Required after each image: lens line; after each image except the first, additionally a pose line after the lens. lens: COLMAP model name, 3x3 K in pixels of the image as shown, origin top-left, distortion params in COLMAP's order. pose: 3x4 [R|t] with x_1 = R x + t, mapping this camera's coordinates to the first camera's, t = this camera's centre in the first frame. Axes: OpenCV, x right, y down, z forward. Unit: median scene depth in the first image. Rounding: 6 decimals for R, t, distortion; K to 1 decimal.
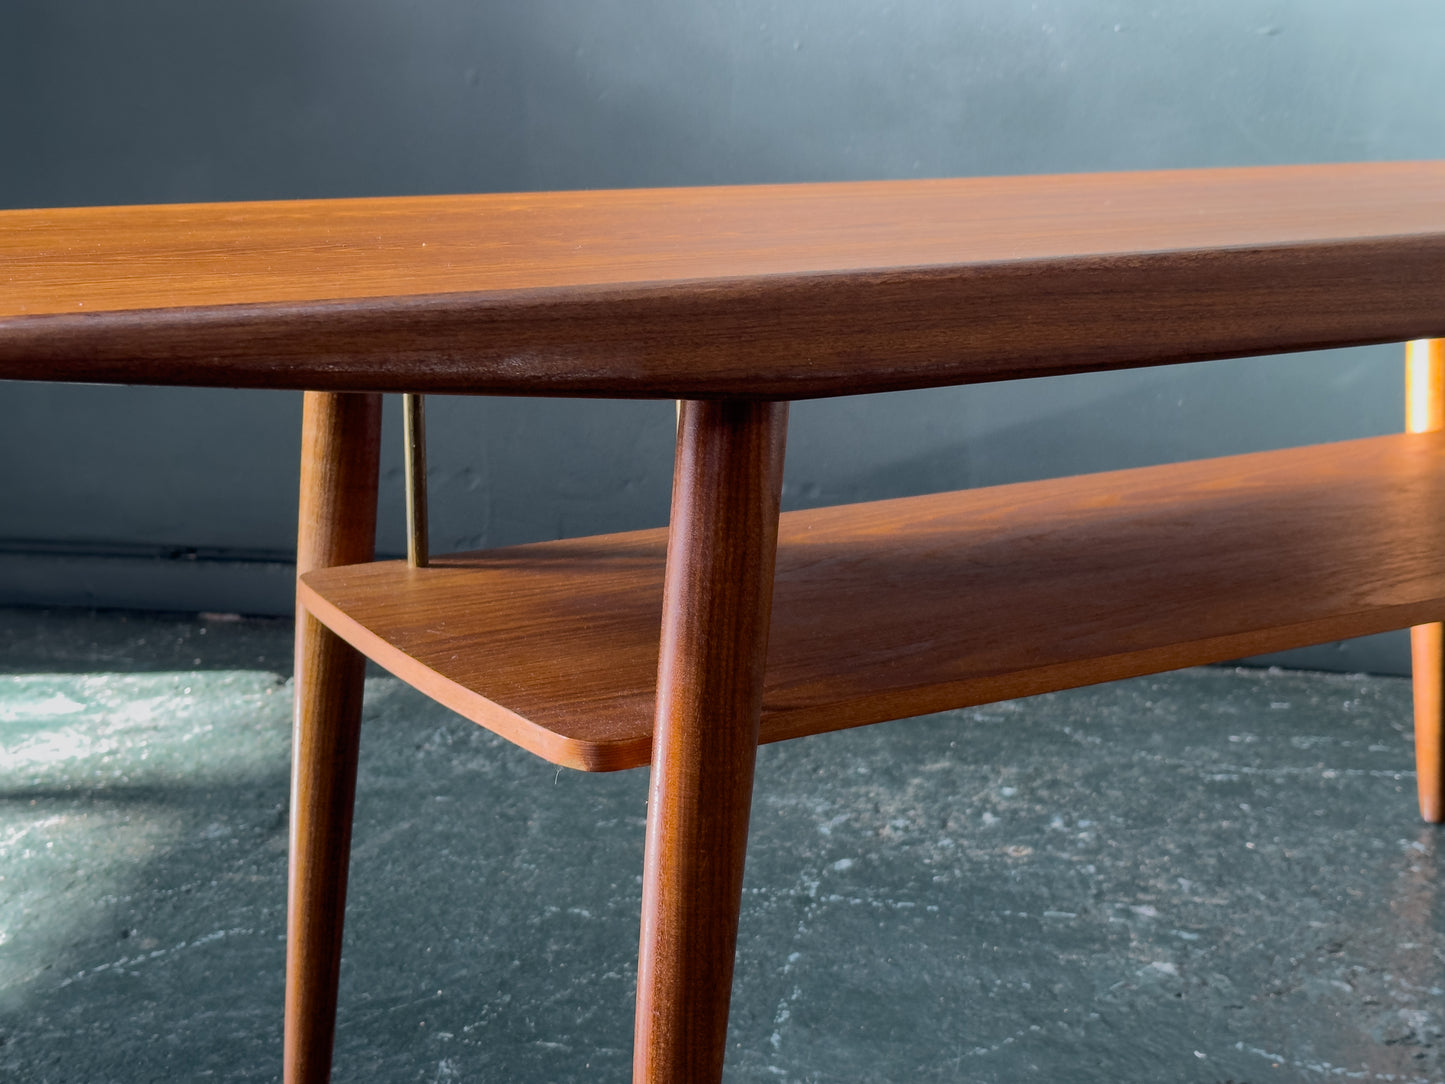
lens RADIAL K [[2068.9, 0, 705.1], [0, 2068.9, 539.9], [0, 0, 1]] dist [0.202055, -0.447624]
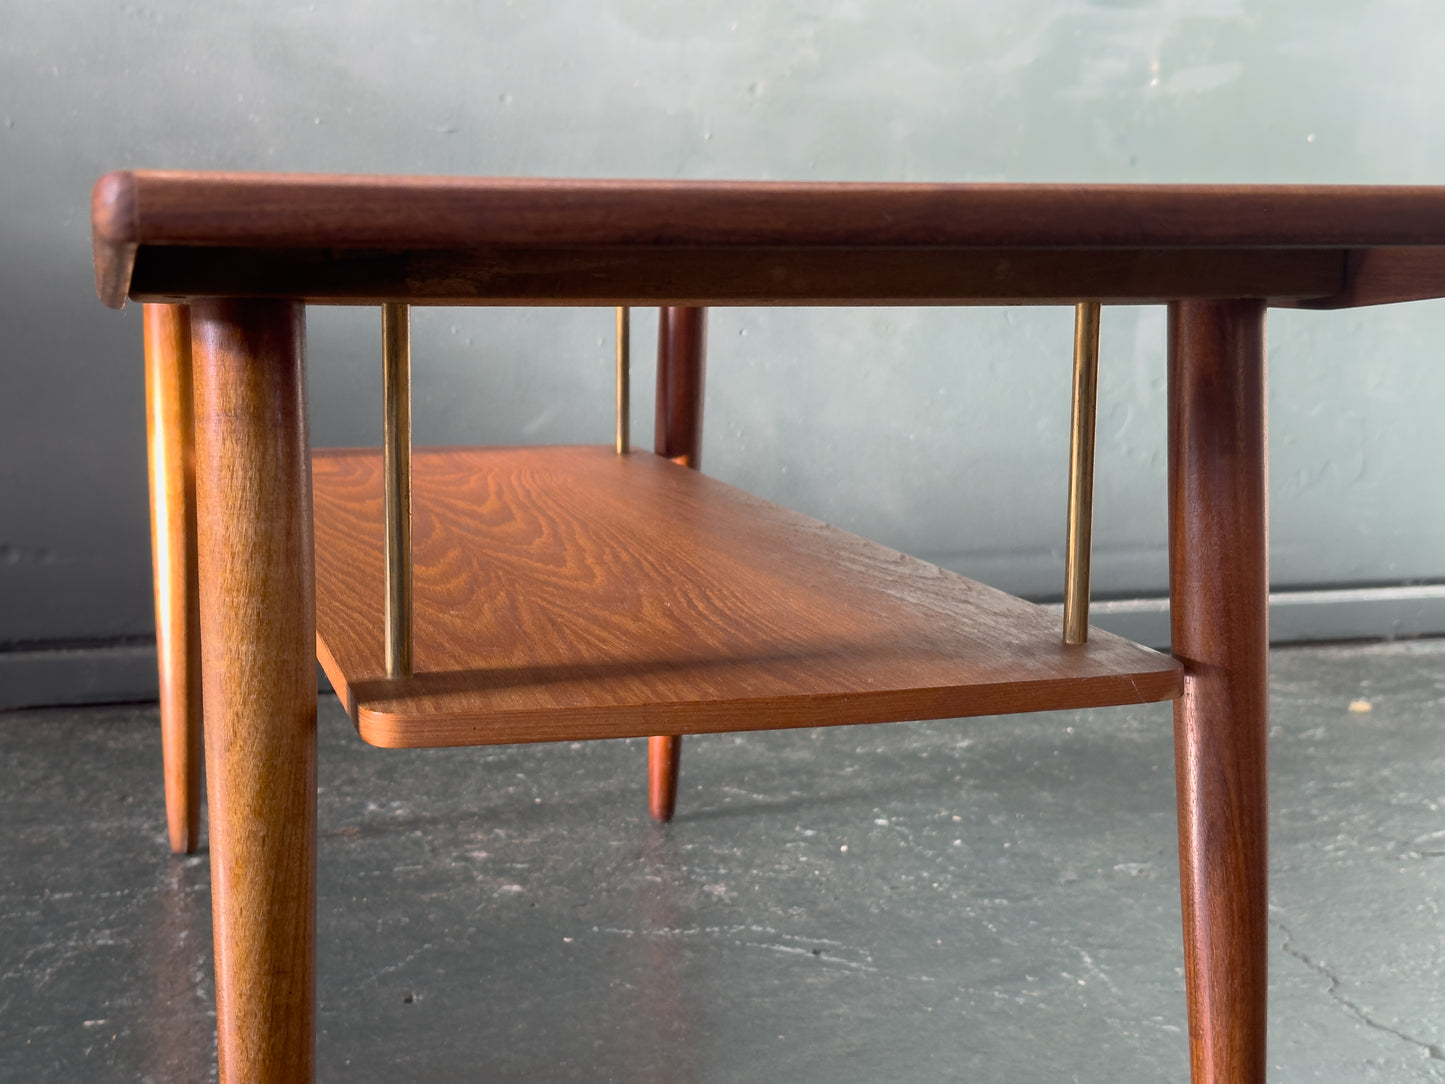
lens RADIAL K [[2033.1, 0, 723.9], [0, 2033.1, 538.0], [0, 0, 1]] dist [0.188190, -0.416471]
pose [[0.886286, -0.057628, 0.459539, -0.164152], [0.092195, 0.994323, -0.053119, 0.071379], [-0.453869, 0.089446, 0.886568, -0.066406]]
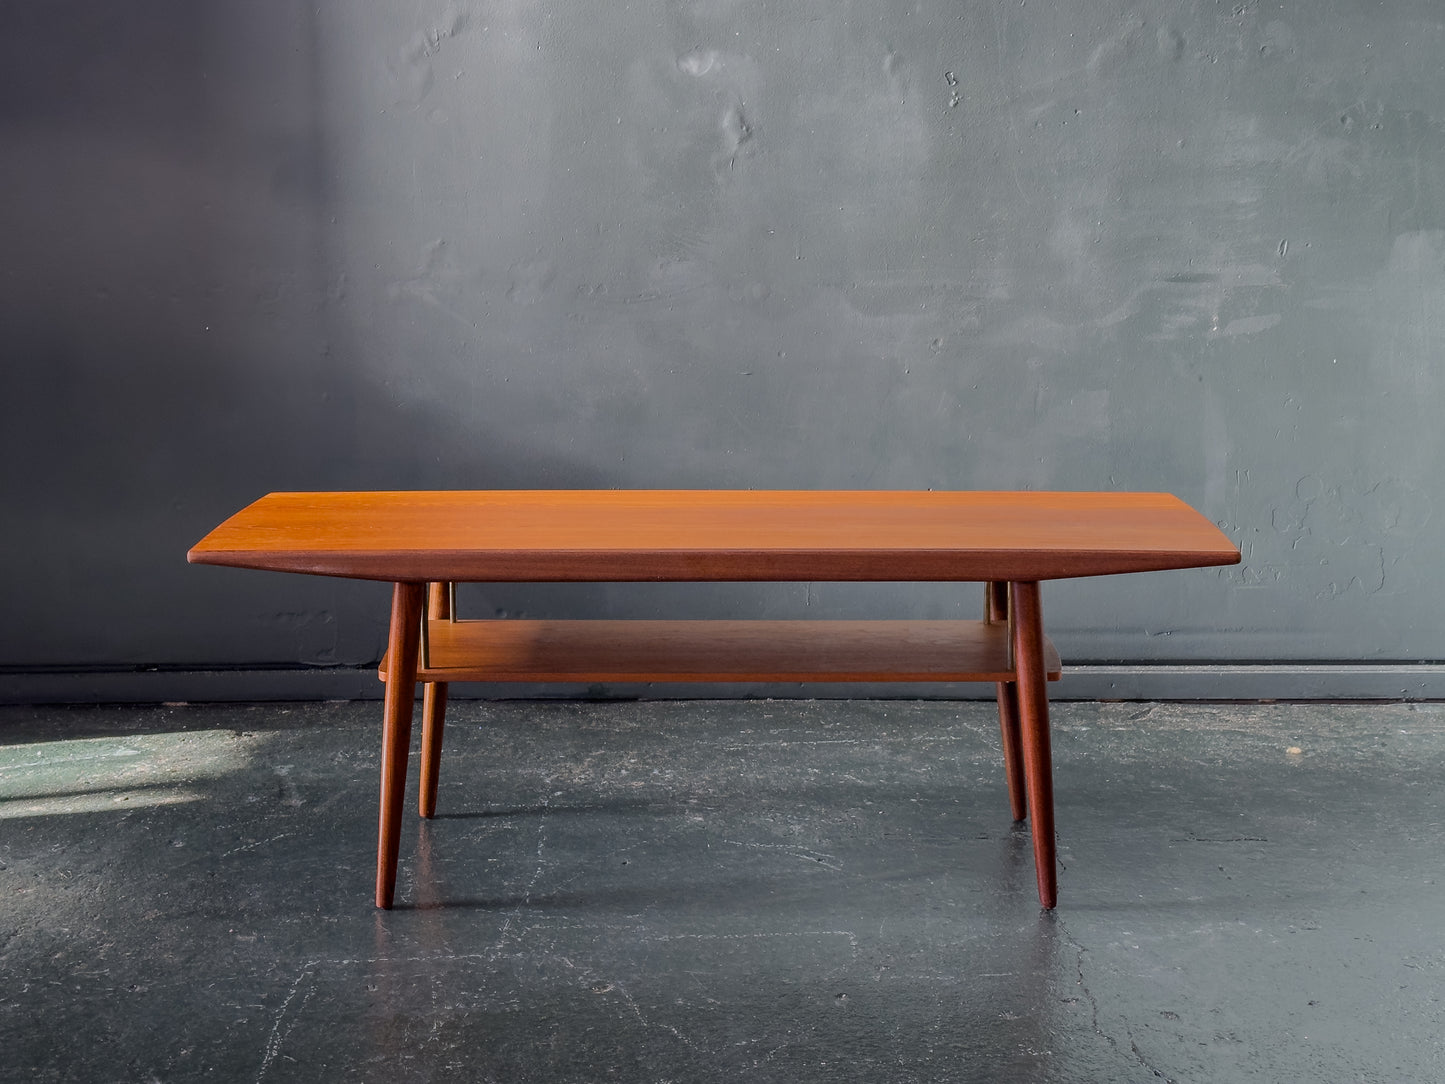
lens RADIAL K [[2228.7, 0, 699.0], [0, 2228.7, 488.4], [0, 0, 1]] dist [0.166557, -0.229242]
pose [[0.984458, -0.034616, 0.172173, -0.176431], [0.045174, 0.997307, -0.057783, -0.019355], [-0.169709, 0.064662, 0.983370, -1.314907]]
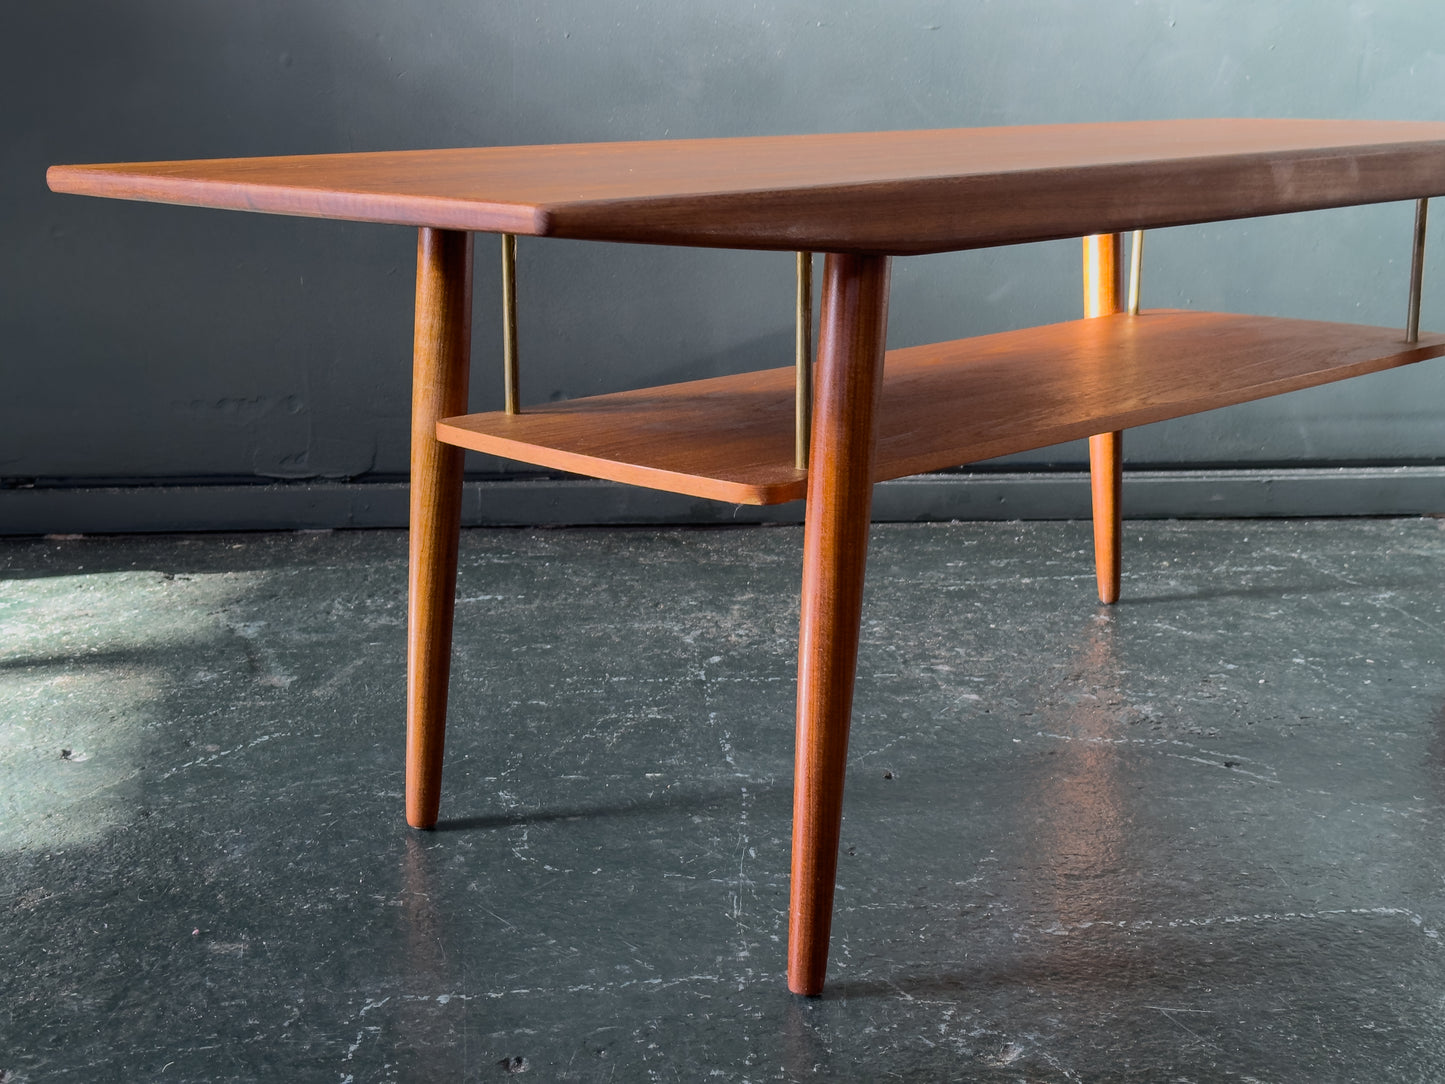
lens RADIAL K [[2033.1, 0, 723.9], [0, 2033.1, 538.0], [0, 0, 1]] dist [0.188190, -0.416471]
pose [[0.966318, -0.059186, 0.250454, -0.243693], [0.056636, 0.998244, 0.017382, 0.055871], [-0.251043, -0.002612, 0.967972, -0.248818]]
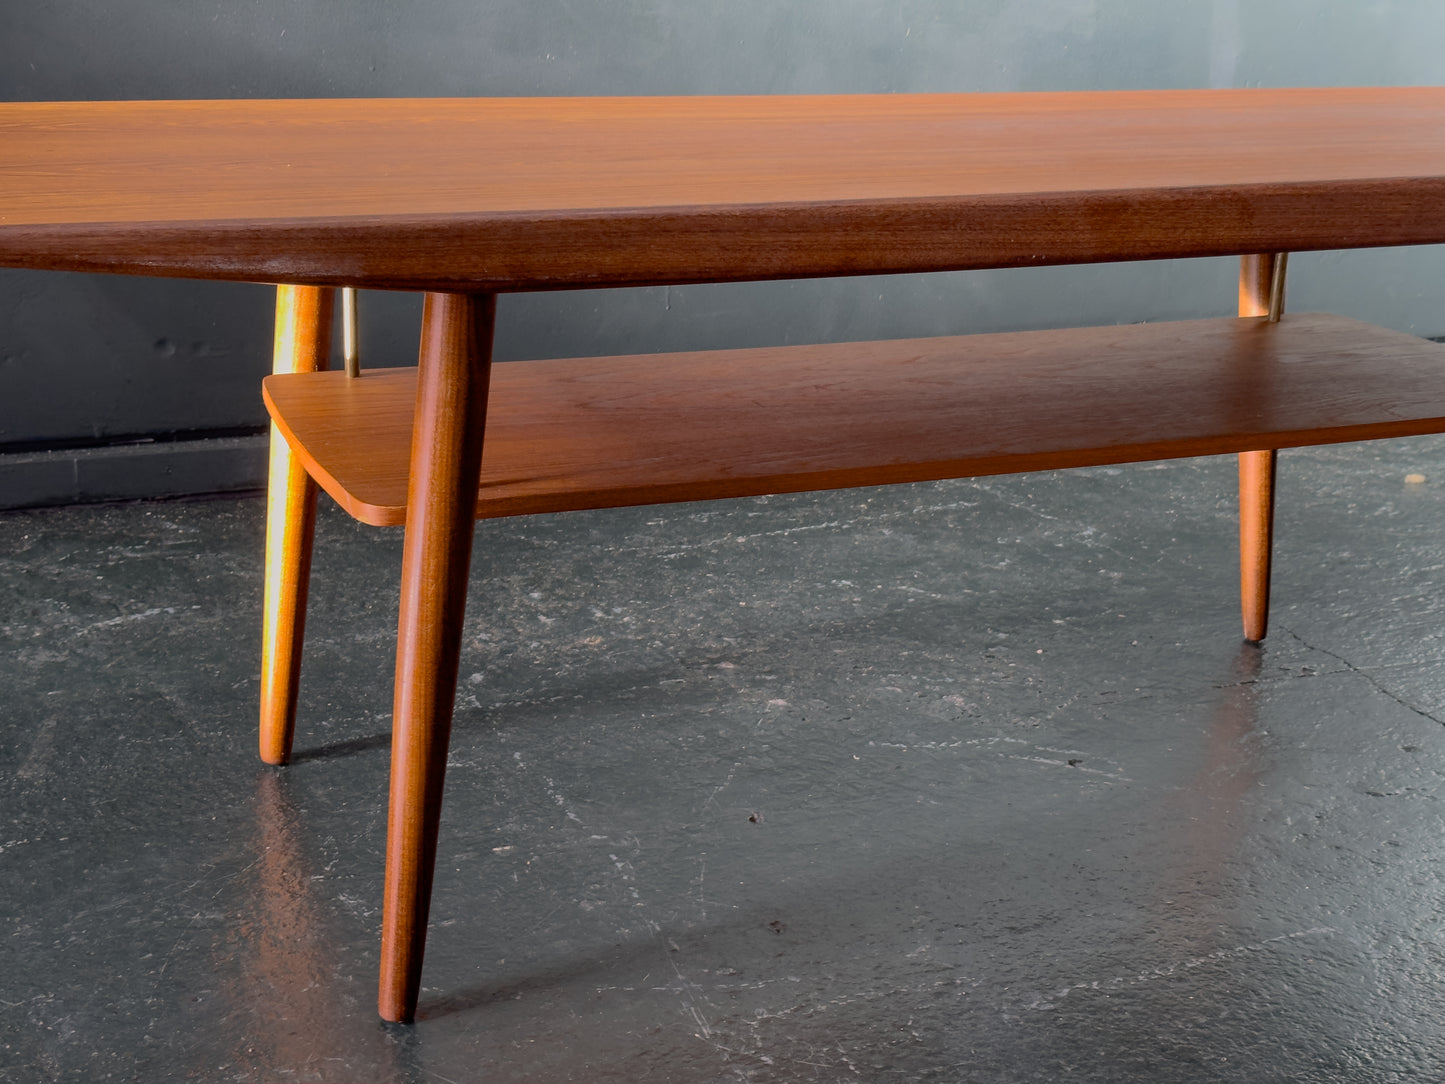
lens RADIAL K [[2135.0, 0, 754.8], [0, 2135.0, 540.2], [0, 0, 1]] dist [0.146409, -0.200312]
pose [[0.828518, -0.148981, 0.539780, -0.436705], [0.090082, 0.986864, 0.134109, -0.067304], [-0.552669, -0.062487, 0.831055, -0.083471]]
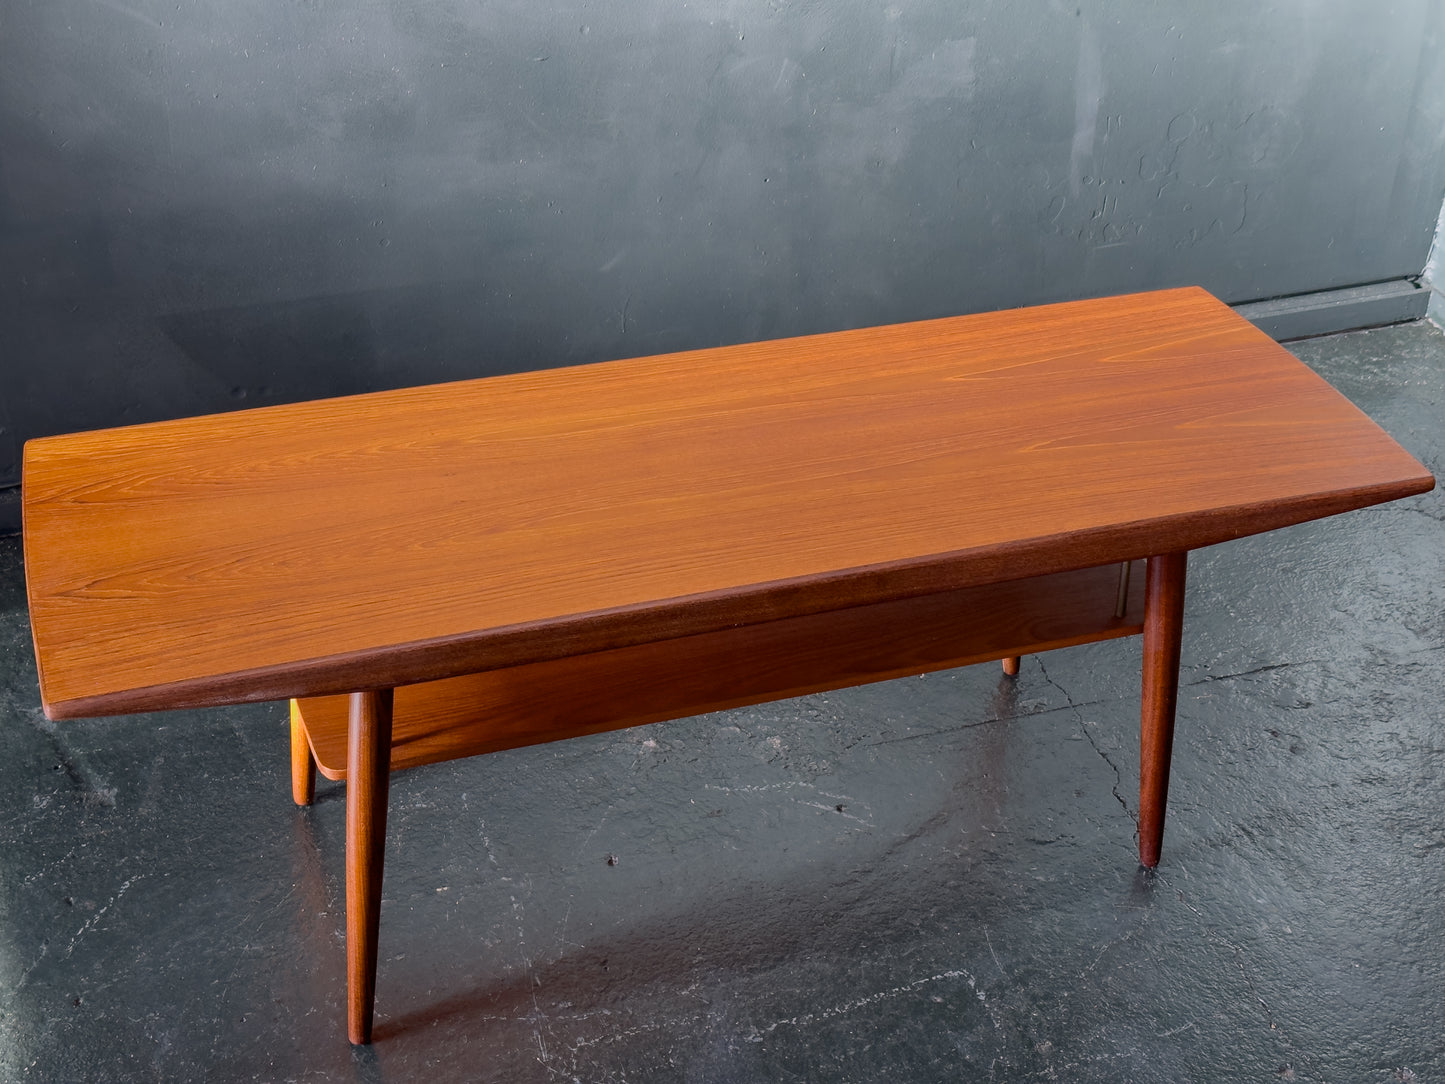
lens RADIAL K [[2114.7, 0, 719.6], [0, 2114.7, 519.7], [0, 0, 1]] dist [0.132265, -0.080985]
pose [[0.872437, -0.246507, 0.422006, -0.424202], [0.097744, 0.934041, 0.343530, -0.557677], [-0.478853, -0.258459, 0.838987, -0.511363]]
